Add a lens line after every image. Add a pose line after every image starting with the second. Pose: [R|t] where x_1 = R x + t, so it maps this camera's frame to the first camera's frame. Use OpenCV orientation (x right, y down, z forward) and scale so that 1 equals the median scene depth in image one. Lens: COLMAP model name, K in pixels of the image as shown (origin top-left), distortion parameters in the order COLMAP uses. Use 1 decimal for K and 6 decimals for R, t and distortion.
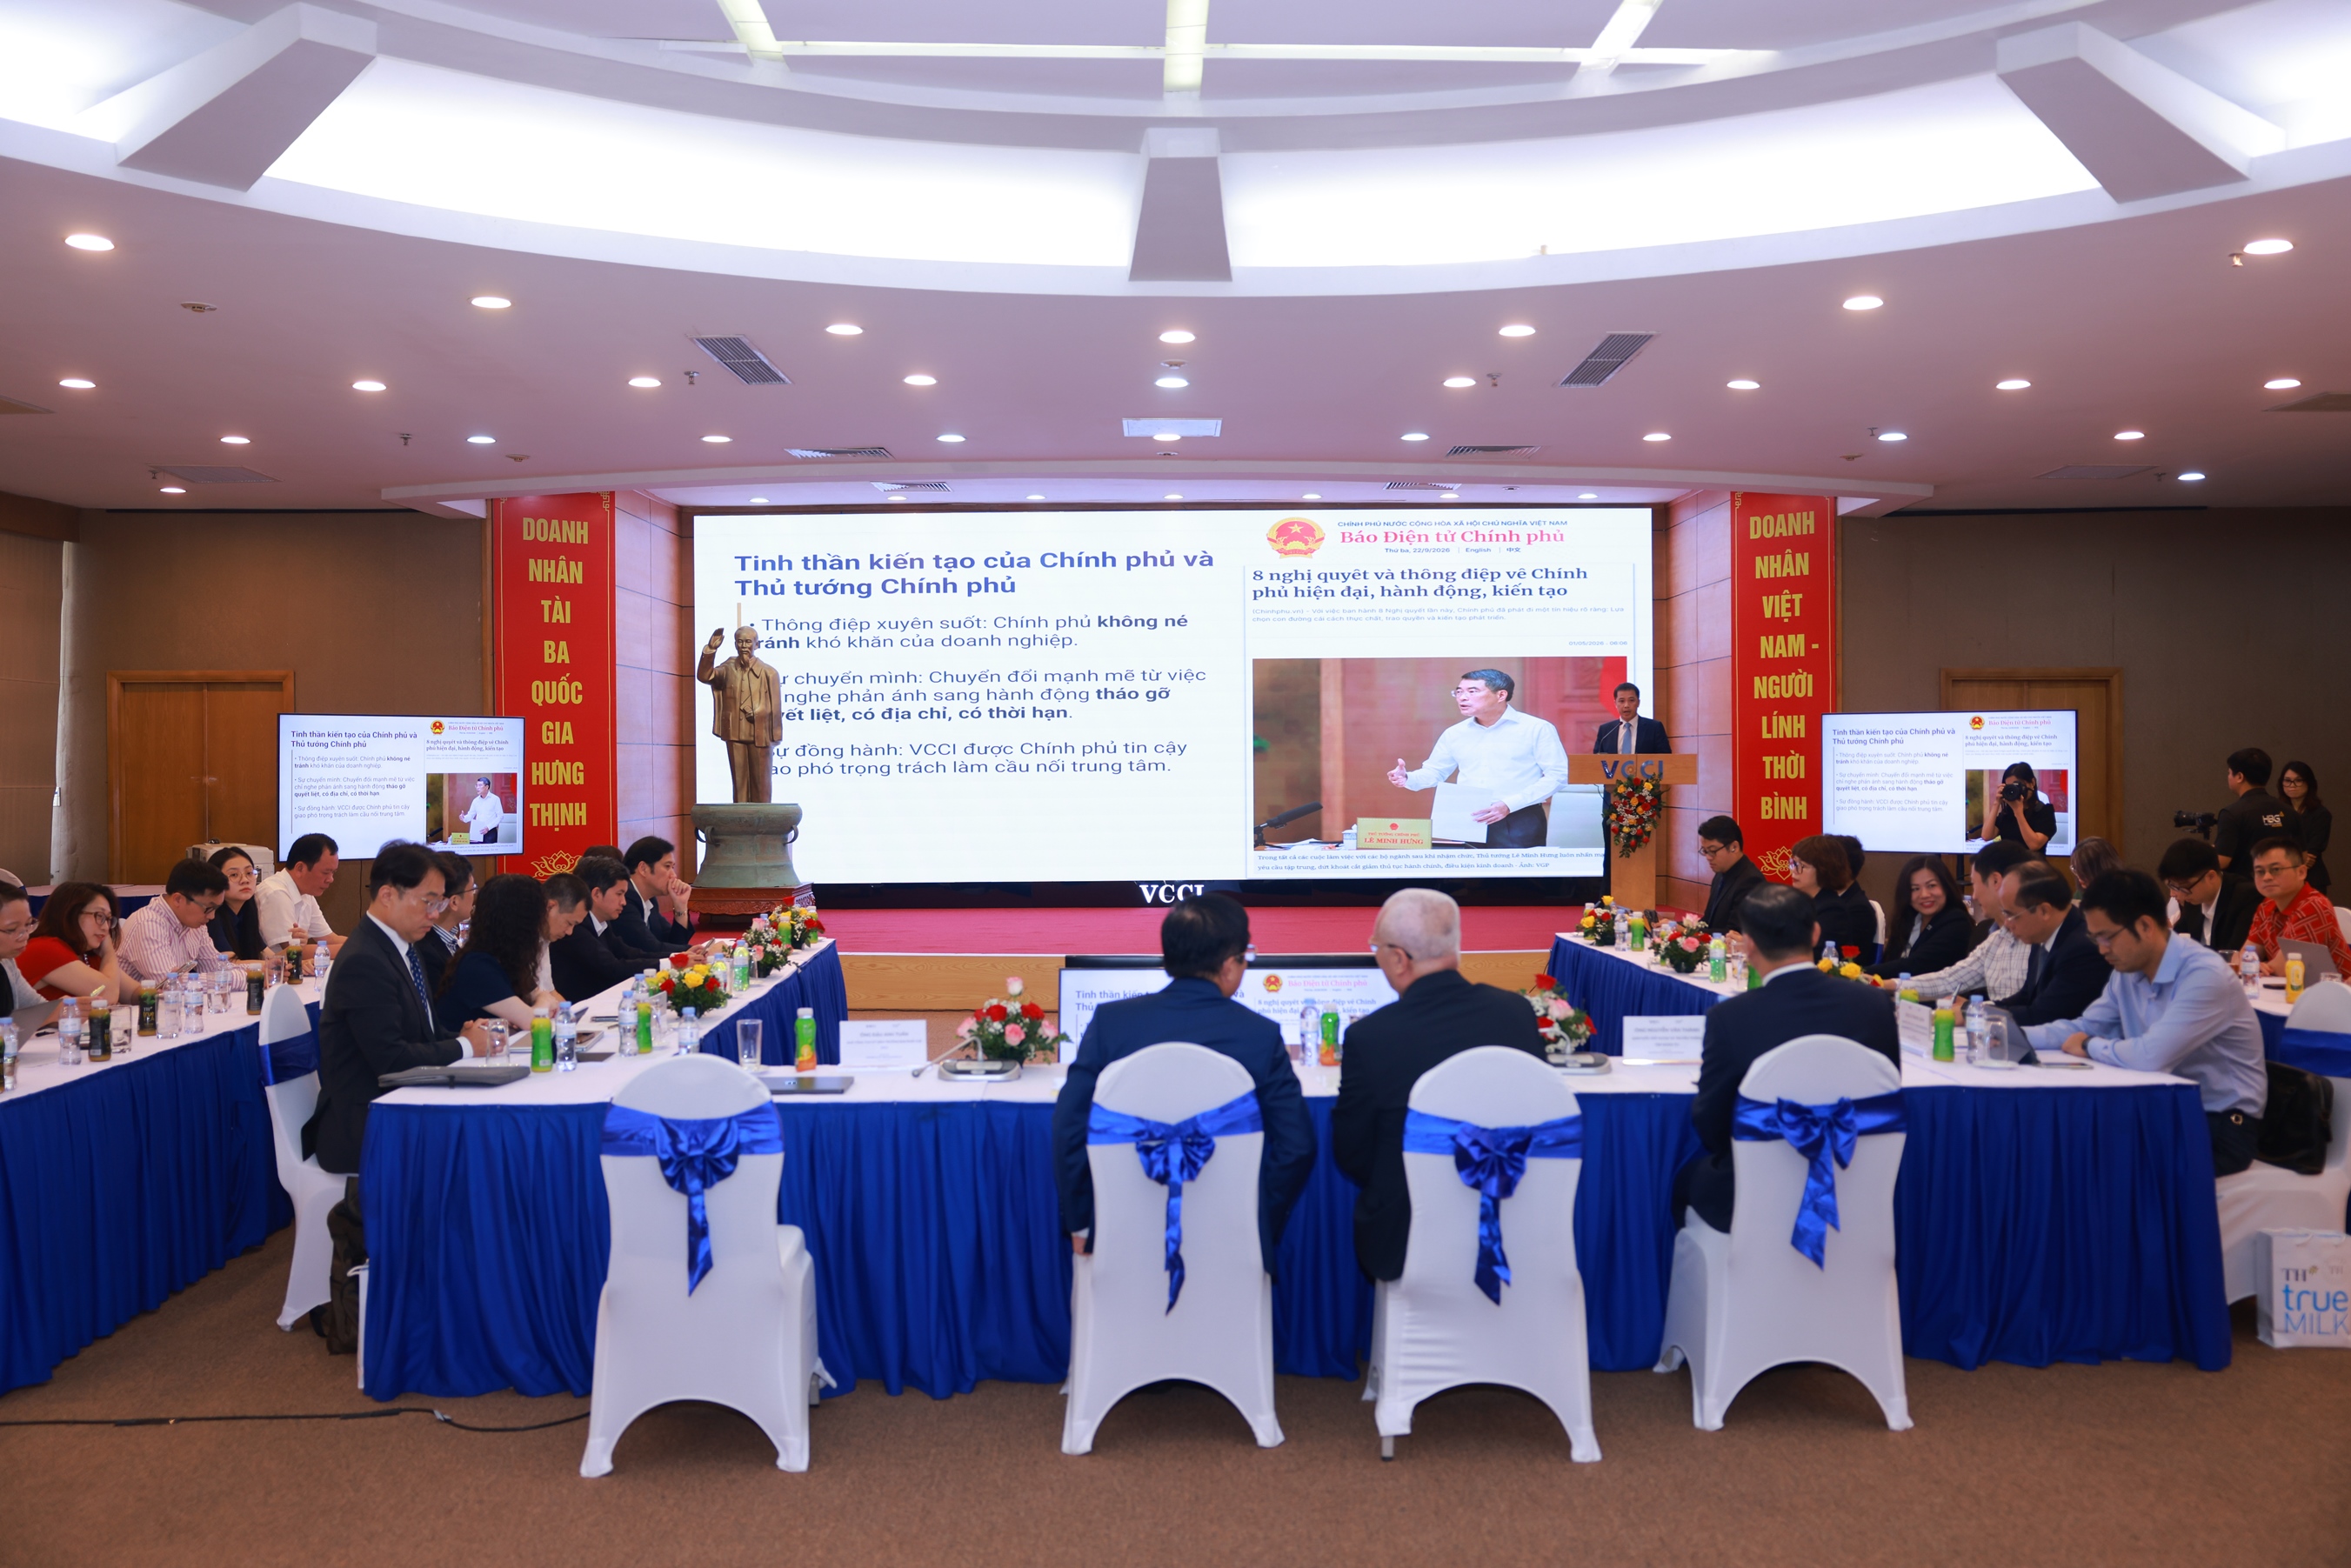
lens RADIAL K [[2040.5, 0, 1178.4], [0, 2040.5, 790.2], [0, 0, 1]] dist [-0.050040, 0.081740]
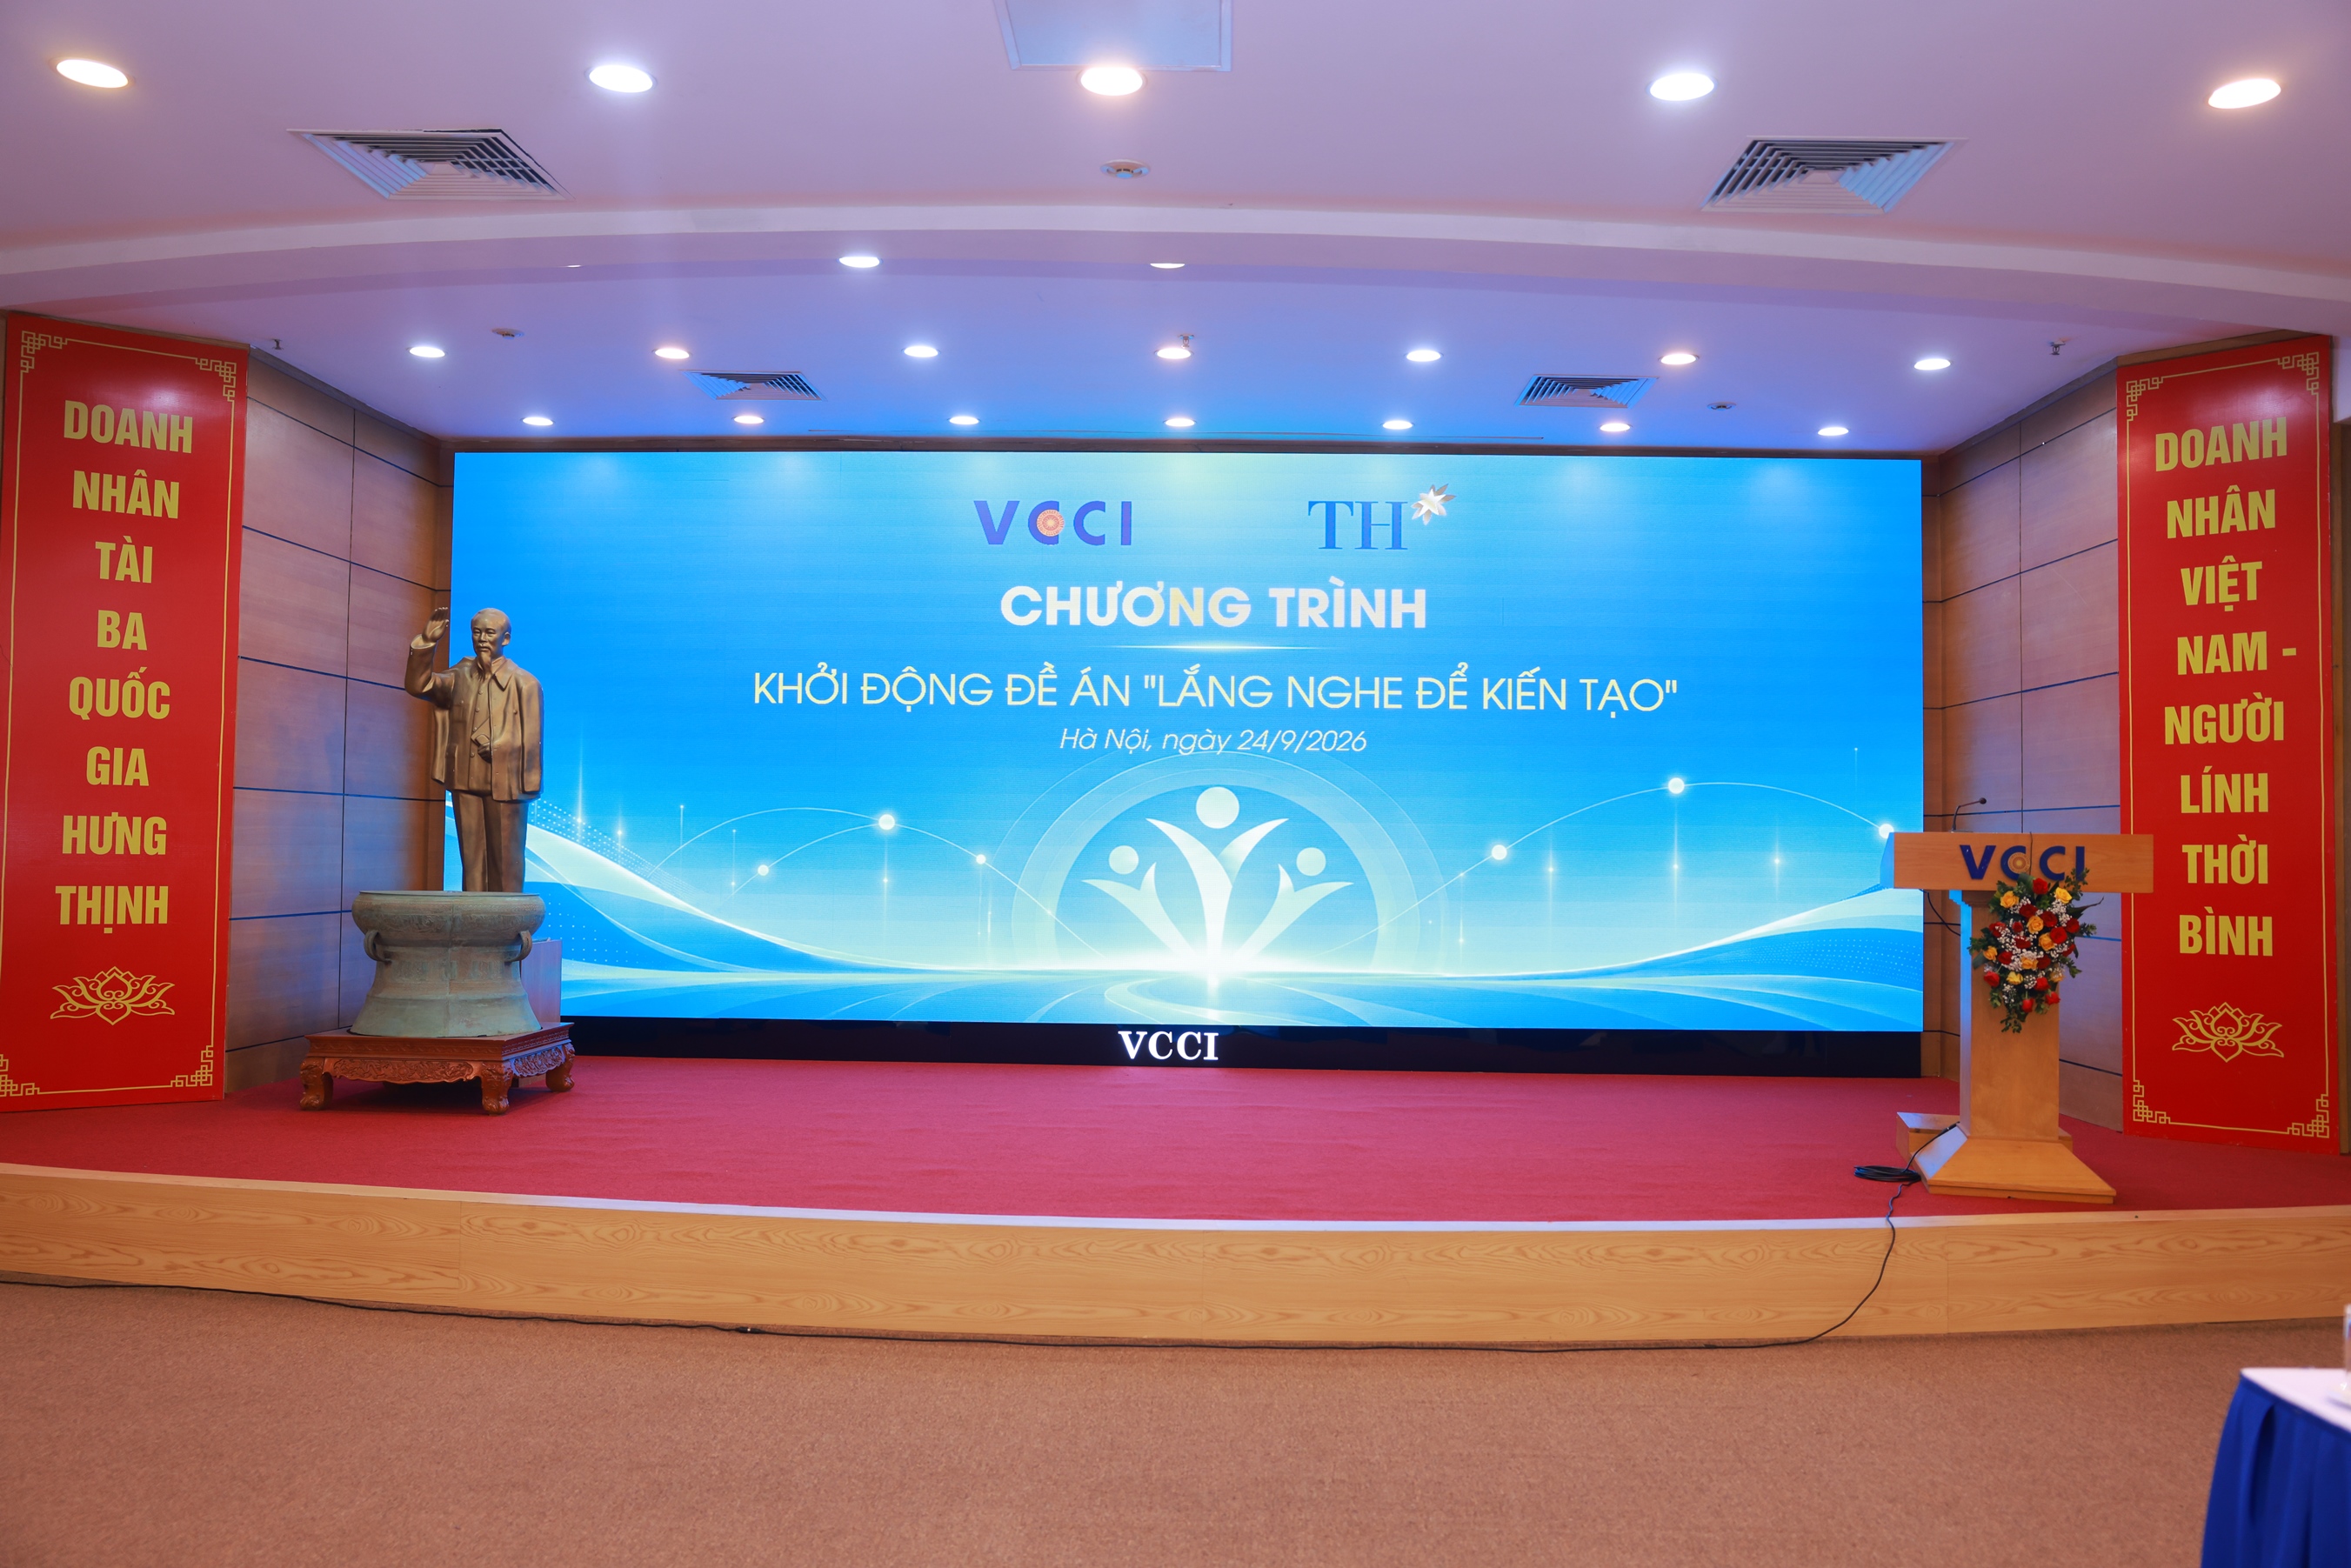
lens RADIAL K [[1882.7, 0, 1175.8], [0, 1882.7, 784.2], [0, 0, 1]] dist [-0.084199, 0.116773]
pose [[0.999415, 0.017450, -0.029403, 0.032954], [-0.018888, 0.998602, -0.049364, -0.004511], [0.028500, 0.049891, 0.998348, 0.889946]]
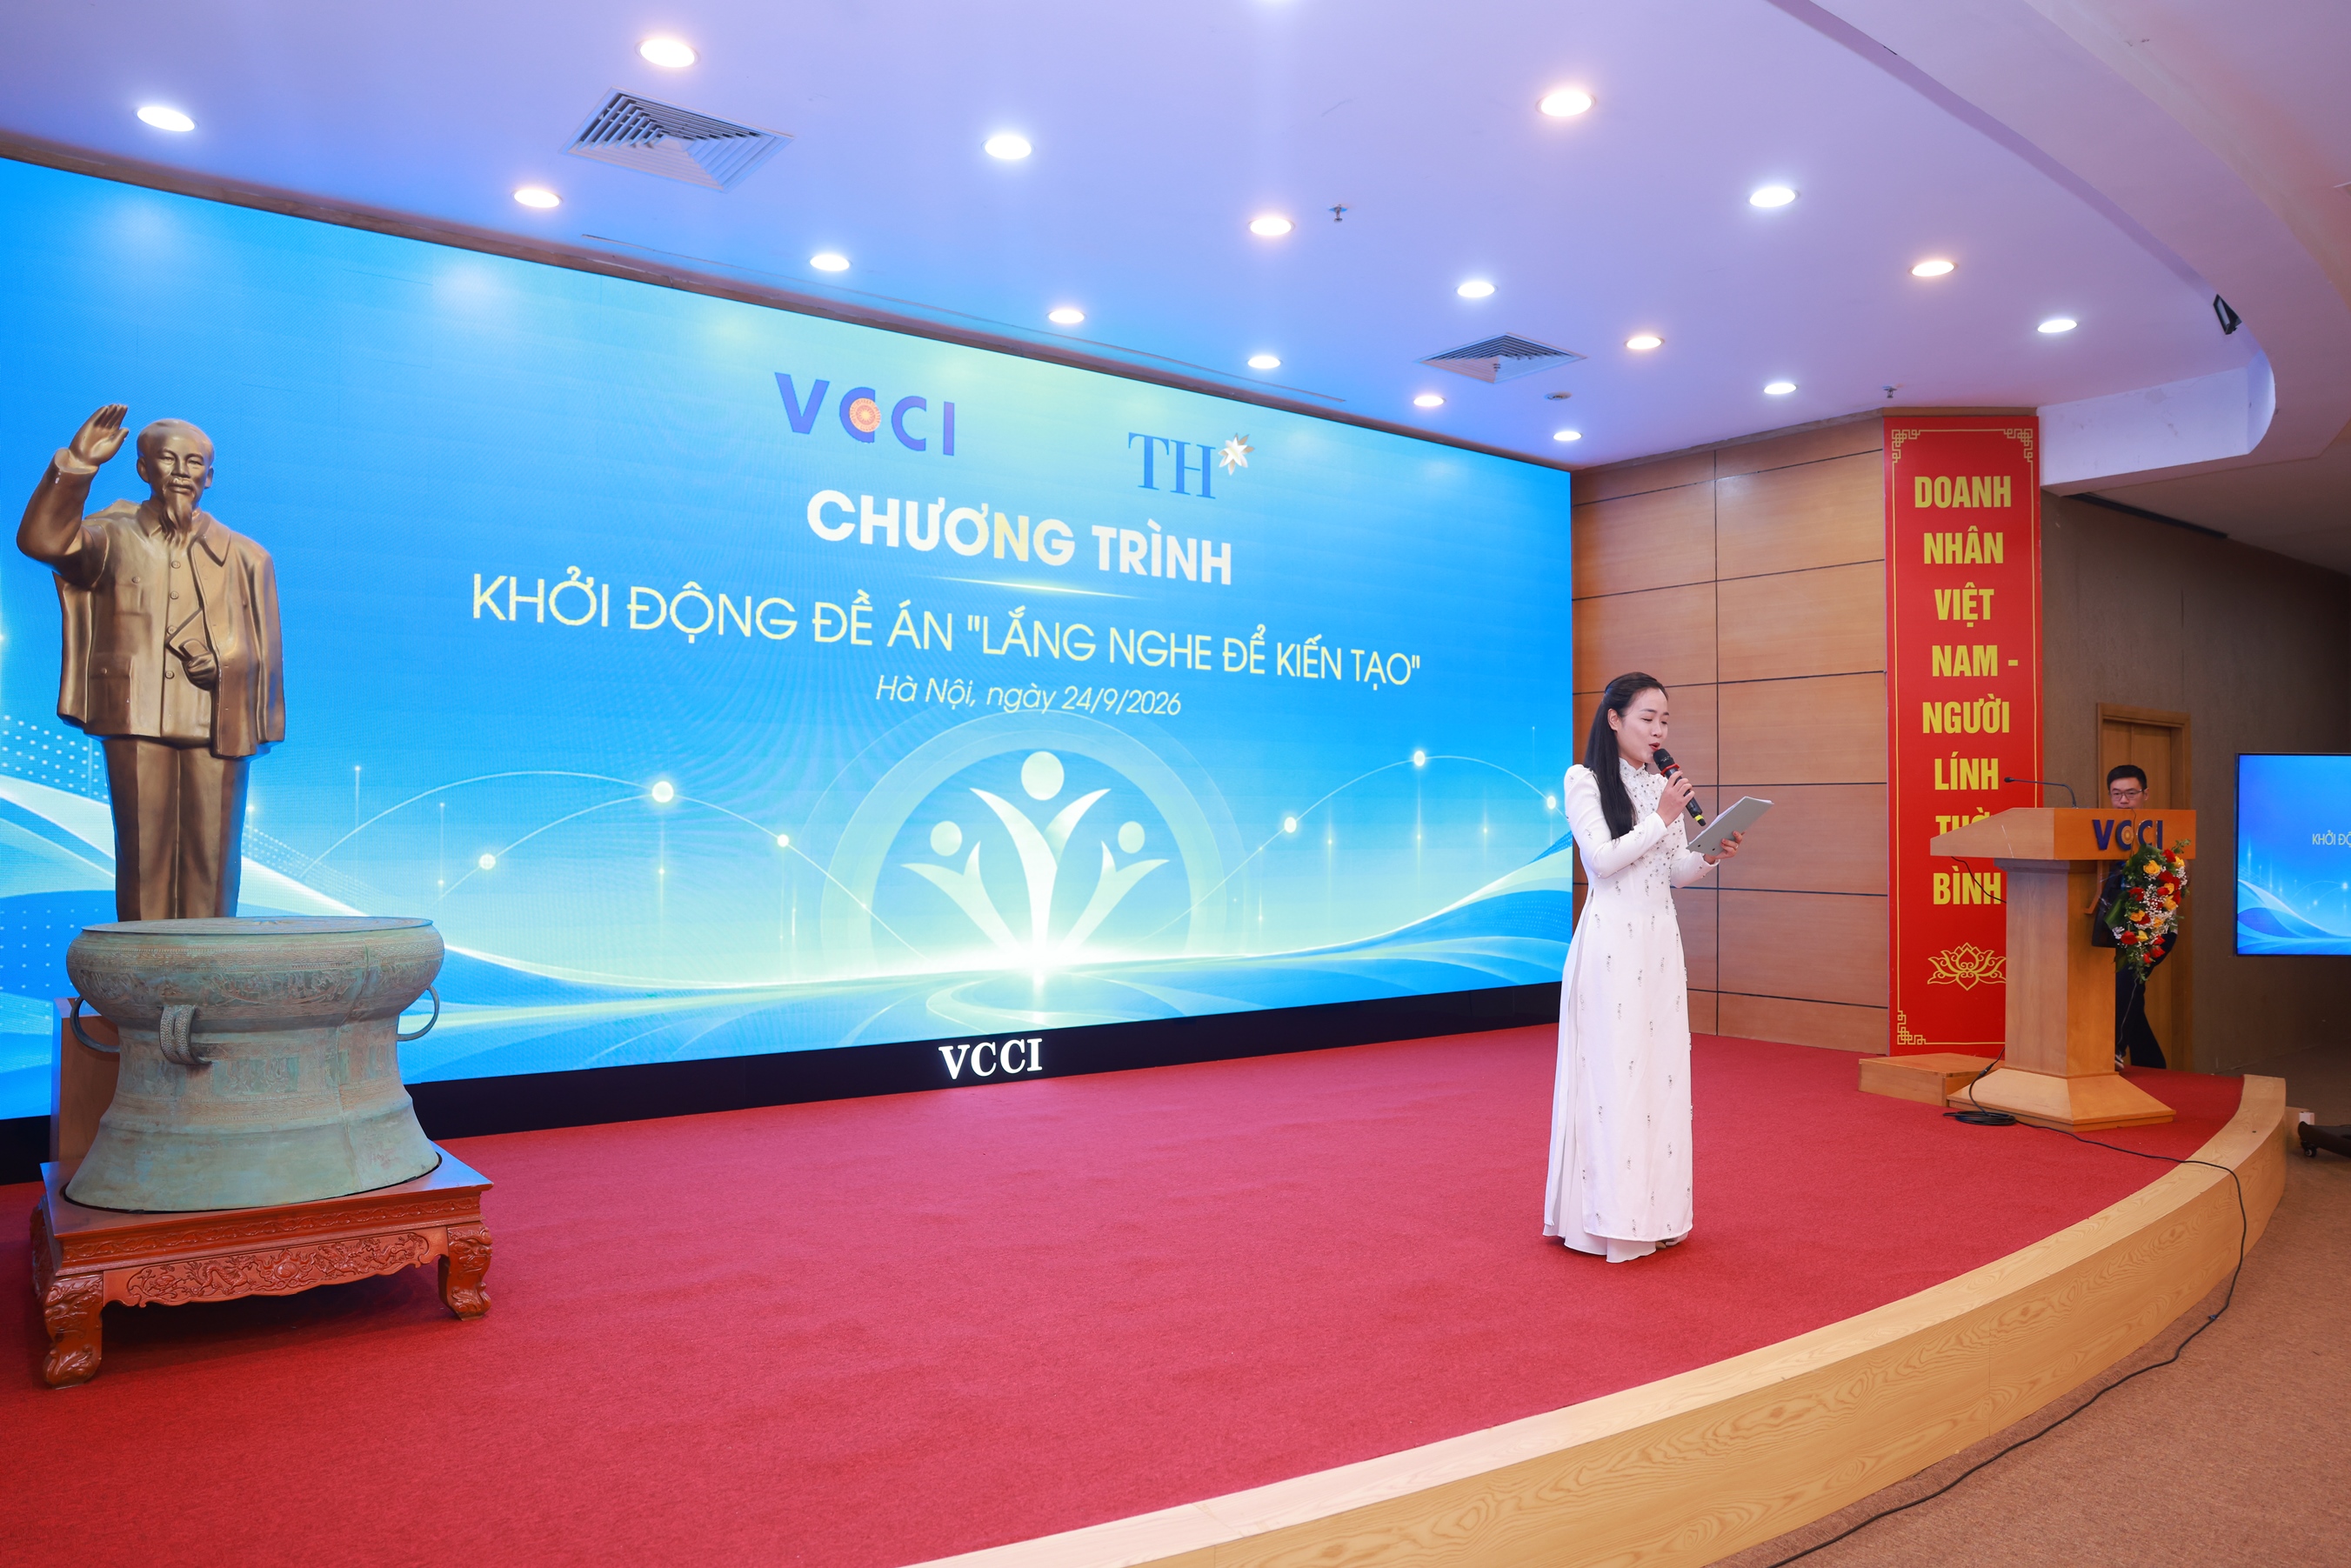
lens RADIAL K [[1607.4, 0, 1168.2], [0, 1607.4, 786.3], [0, 0, 1]] dist [-0.128994, 0.116391]
pose [[0.801062, 0.022522, 0.598158, -0.479650], [-0.001828, 0.999379, -0.035181, -0.013617], [-0.598579, 0.027088, 0.800606, 1.383582]]
